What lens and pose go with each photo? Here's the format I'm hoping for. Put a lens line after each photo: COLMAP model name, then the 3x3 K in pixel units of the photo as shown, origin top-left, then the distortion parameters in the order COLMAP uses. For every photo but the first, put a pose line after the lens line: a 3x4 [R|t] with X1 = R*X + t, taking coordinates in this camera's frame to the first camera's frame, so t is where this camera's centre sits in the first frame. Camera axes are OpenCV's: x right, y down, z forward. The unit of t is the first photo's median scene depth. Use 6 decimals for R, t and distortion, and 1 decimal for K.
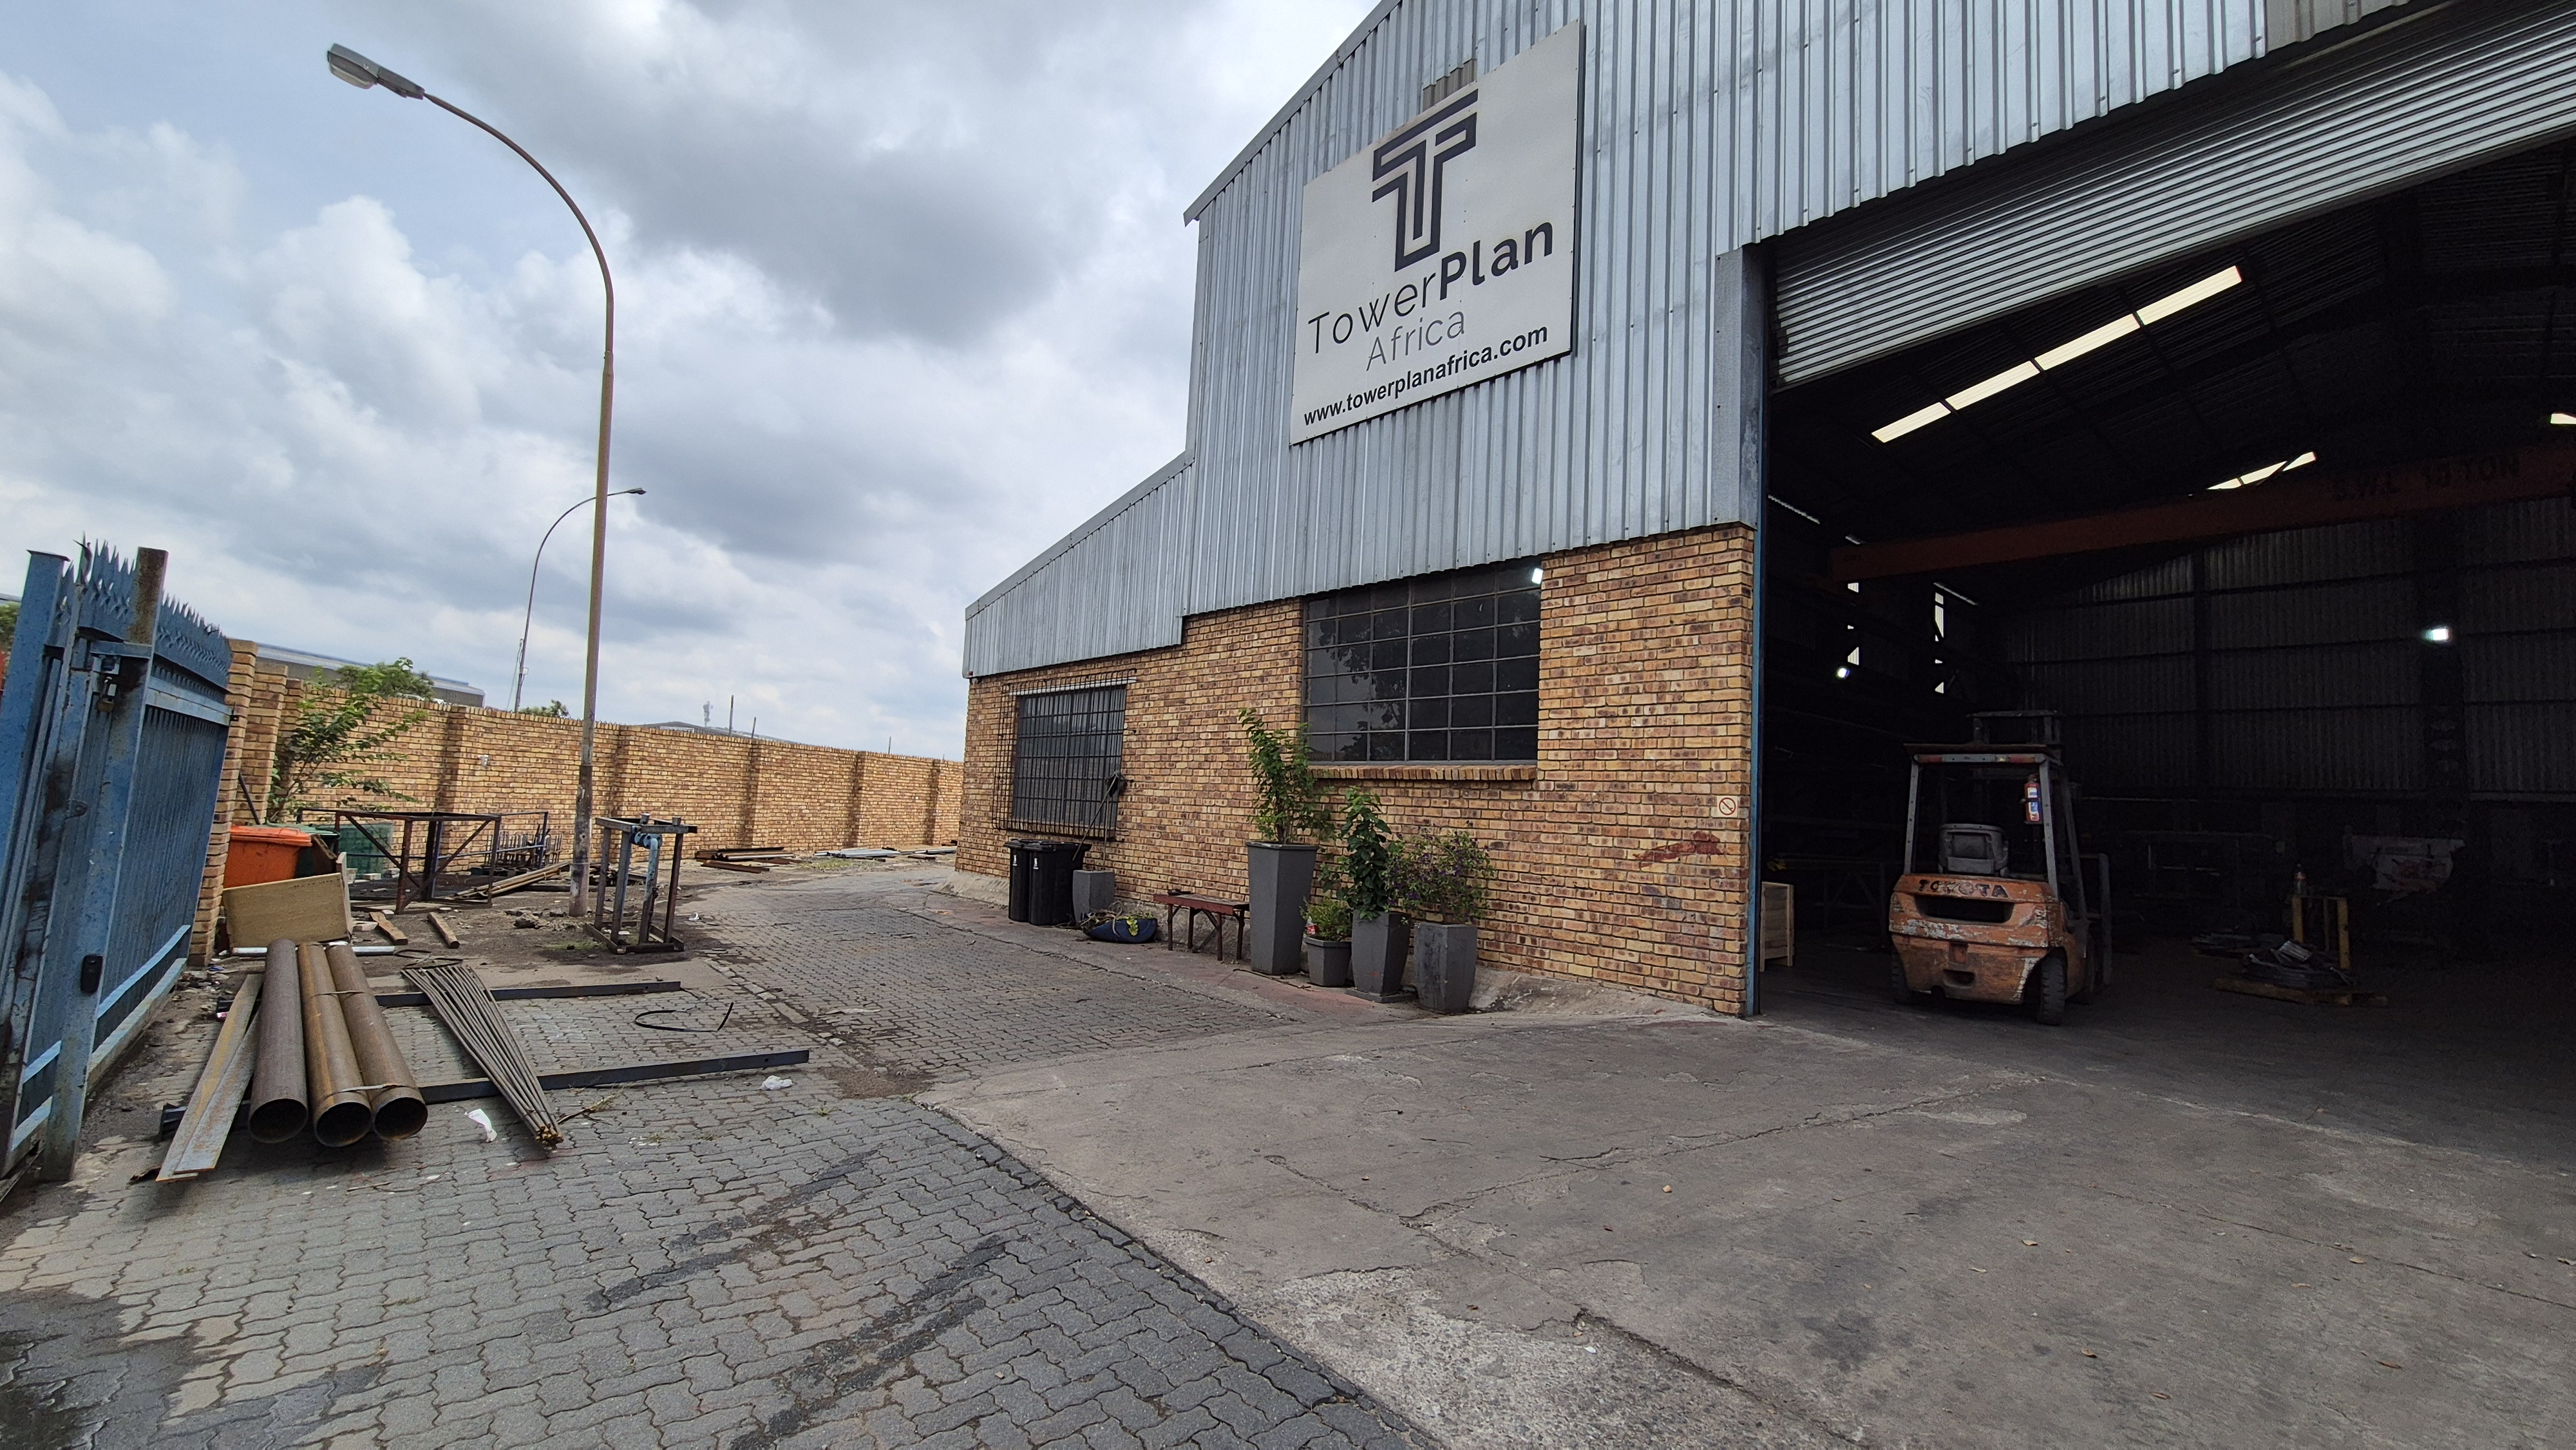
lens RADIAL K [[1061.8, 0, 1307.3], [0, 1061.8, 712.5], [0, 0, 1]] dist [-0.002932, 0.002381]
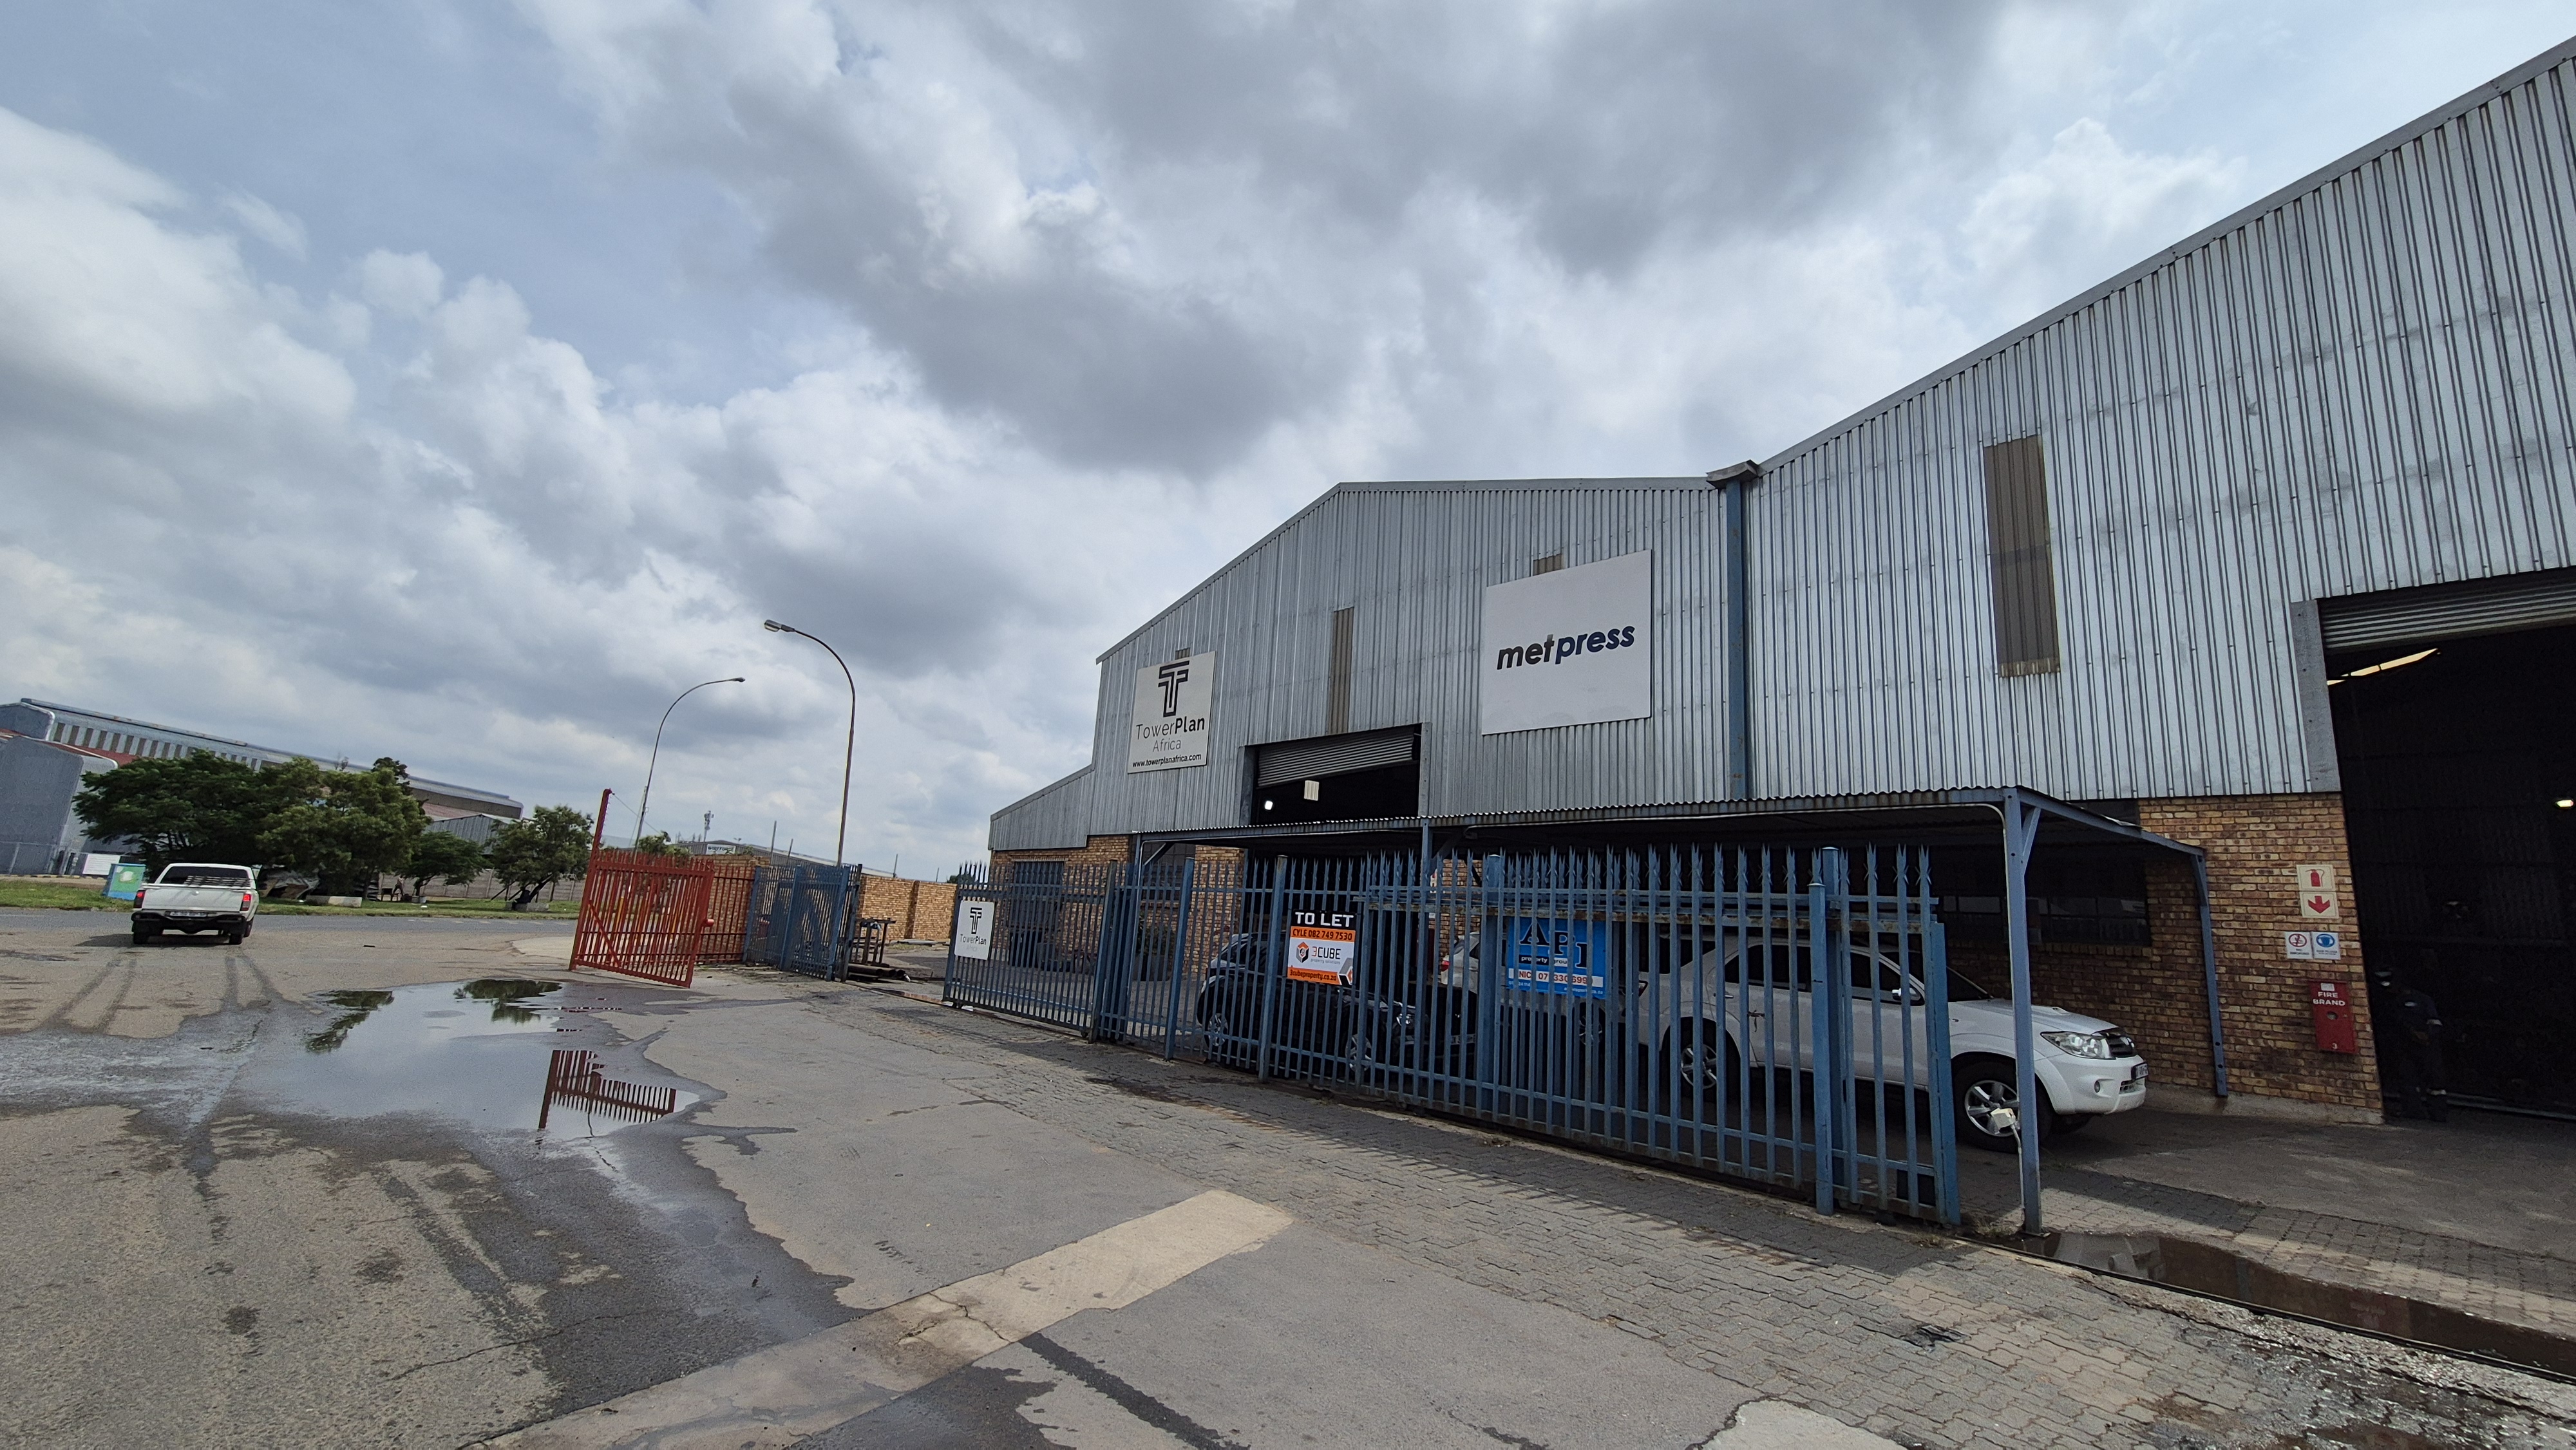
lens RADIAL K [[1061.8, 0, 1307.4], [0, 1061.8, 720.2], [0, 0, 1]] dist [-0.002932, 0.002381]
pose [[0.999877, 0.012488, 0.009522, 0.456909], [-0.011515, 0.995298, -0.096169, -0.160432], [-0.010678, 0.096048, 0.995319, -1.837478]]
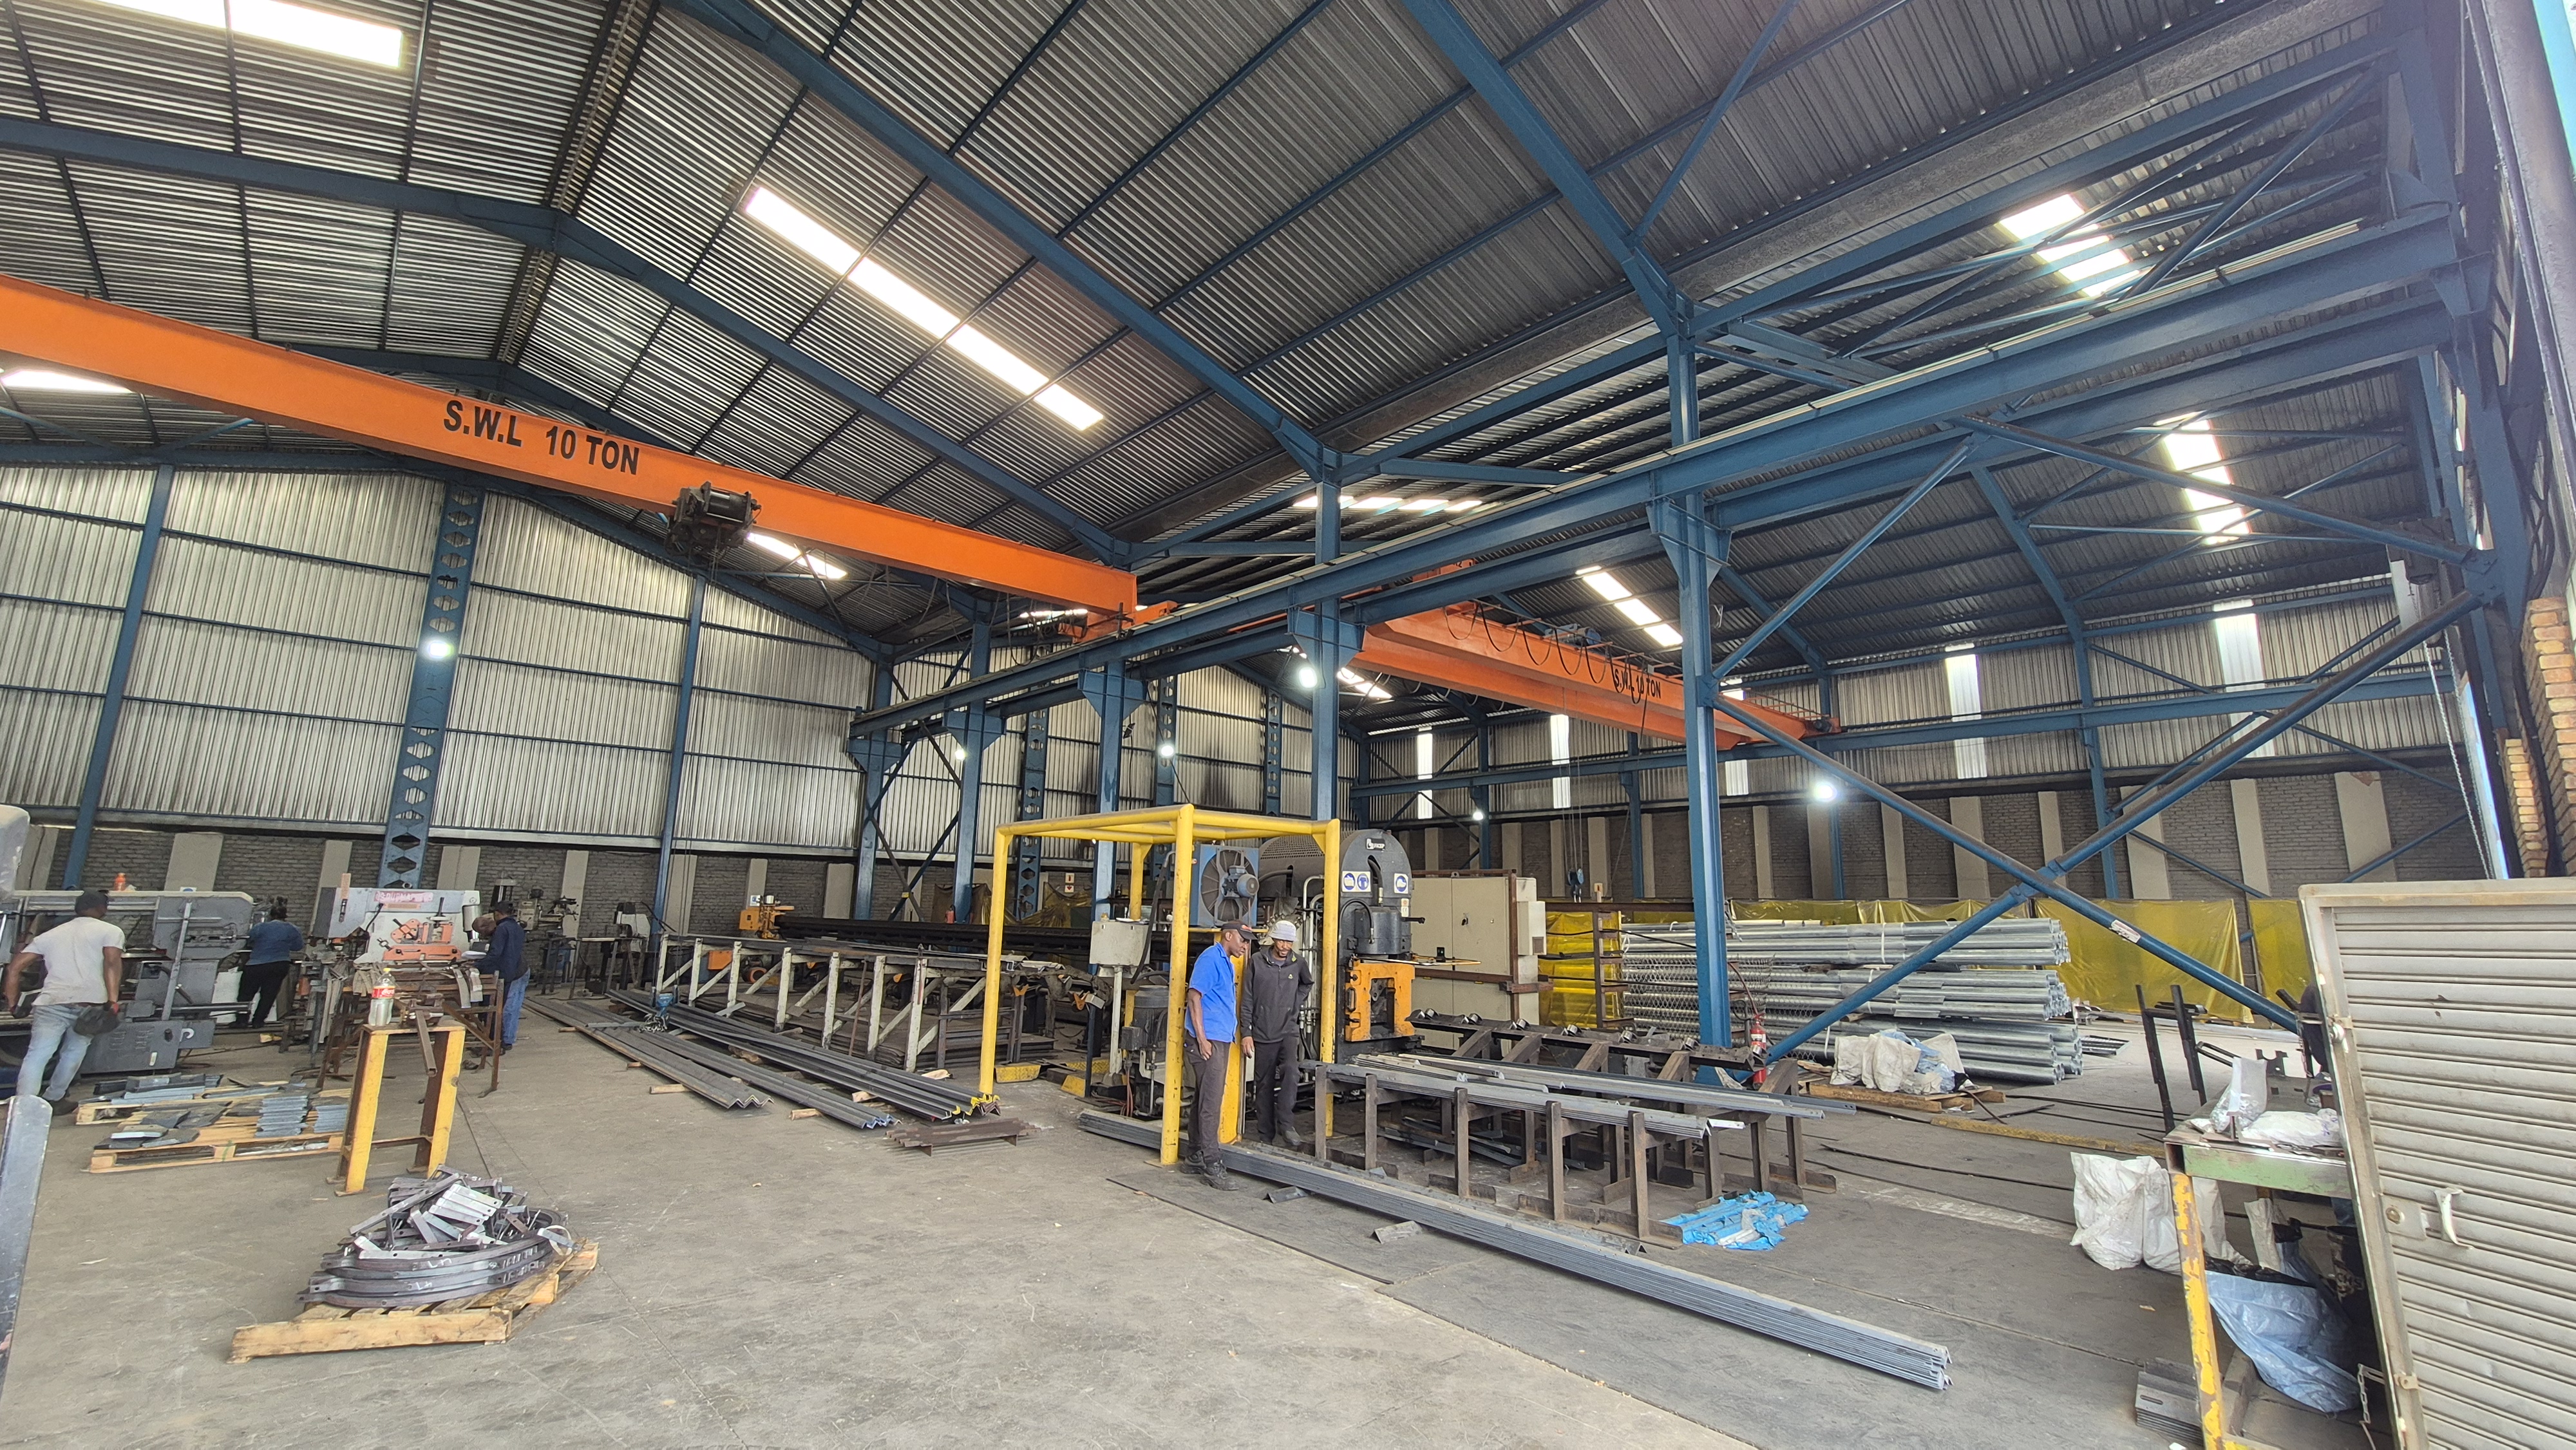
lens RADIAL K [[1061.8, 0, 1306.4], [0, 1061.8, 717.9], [0, 0, 1]] dist [-0.002932, 0.002381]
pose [[-0.010391, 0.127913, 0.991731, 0.594724], [-0.110156, 0.985602, -0.128276, 0.055648], [-0.993860, -0.110578, 0.003849, 0.864730]]
